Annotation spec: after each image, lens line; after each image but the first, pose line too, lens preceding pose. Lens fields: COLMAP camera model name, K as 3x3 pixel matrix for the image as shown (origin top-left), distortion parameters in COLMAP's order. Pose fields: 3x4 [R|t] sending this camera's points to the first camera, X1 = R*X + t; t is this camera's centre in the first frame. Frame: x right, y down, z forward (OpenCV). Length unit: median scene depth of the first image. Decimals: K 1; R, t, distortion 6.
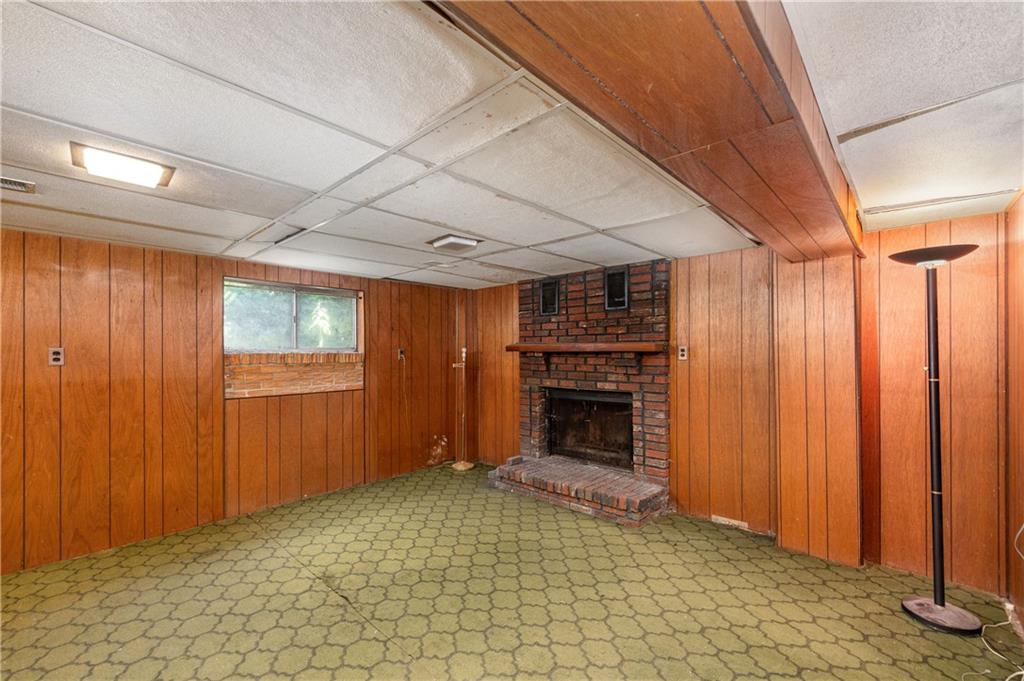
lens RADIAL K [[421.7, 0, 509.3], [0, 421.7, 349.6], [0, 0, 1]] dist [-0.000069, -0.000625]
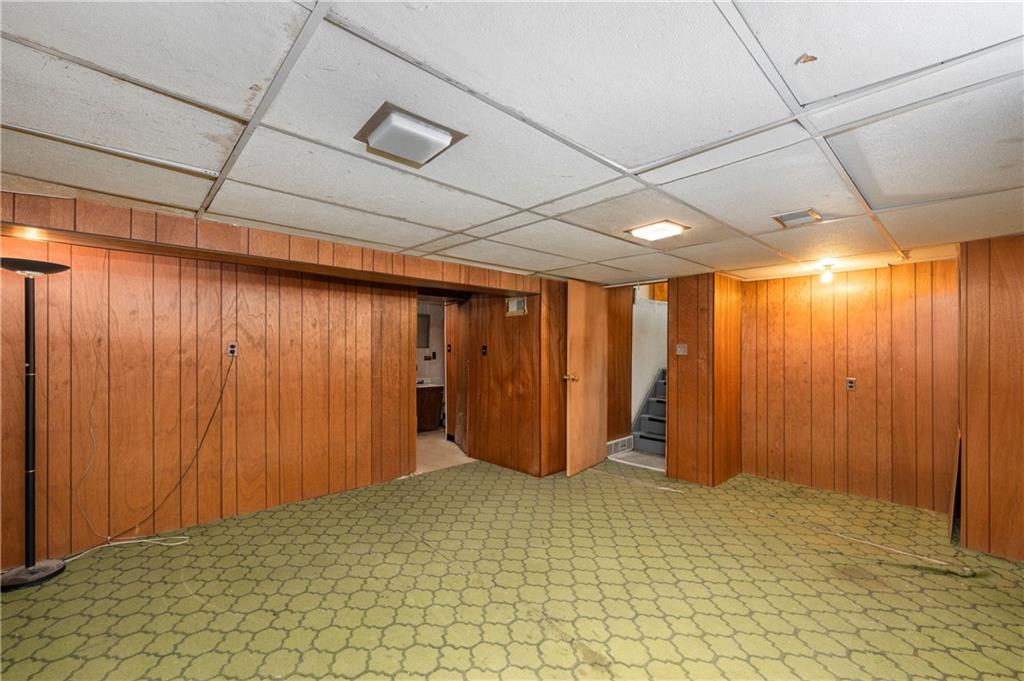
lens RADIAL K [[421.7, 0, 514.1], [0, 421.7, 344.4], [0, 0, 1]] dist [-0.000069, -0.000625]
pose [[-0.996735, -0.000295, 0.080744, -0.225068], [-0.001522, 0.999884, -0.015133, 0.003291], [-0.080731, -0.015207, -0.996620, 1.134447]]
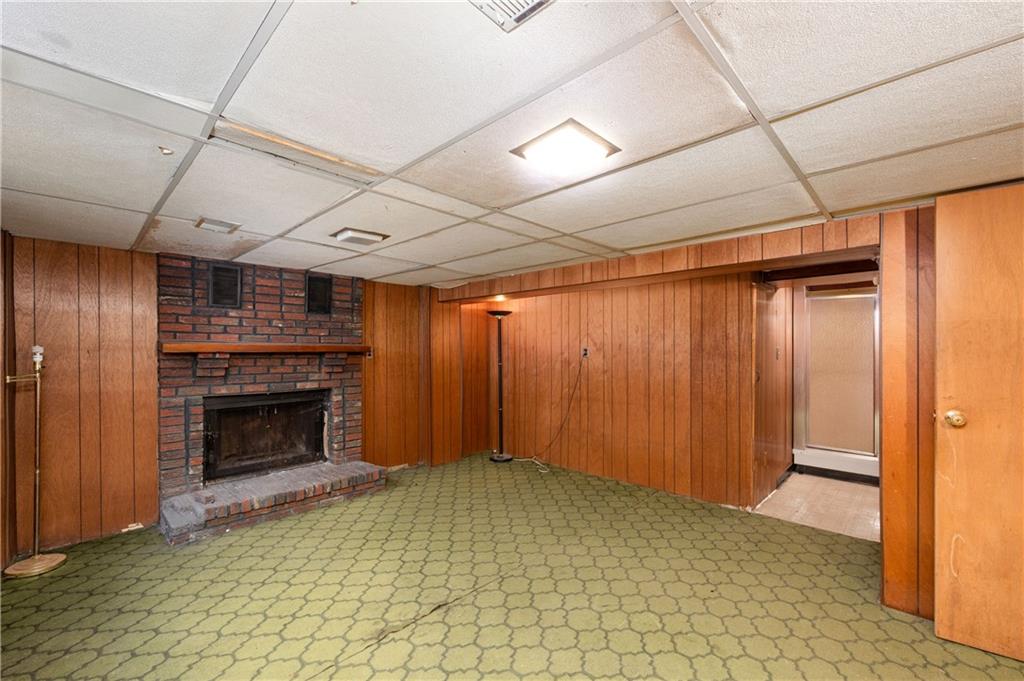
lens RADIAL K [[421.7, 0, 512.9], [0, 421.7, 348.9], [0, 0, 1]] dist [-0.000069, -0.000625]
pose [[0.025264, 0.007277, 0.999654, -0.804514], [-0.005945, 0.999957, -0.007129, 0.001003], [-0.999663, -0.005763, 0.025306, 0.478391]]
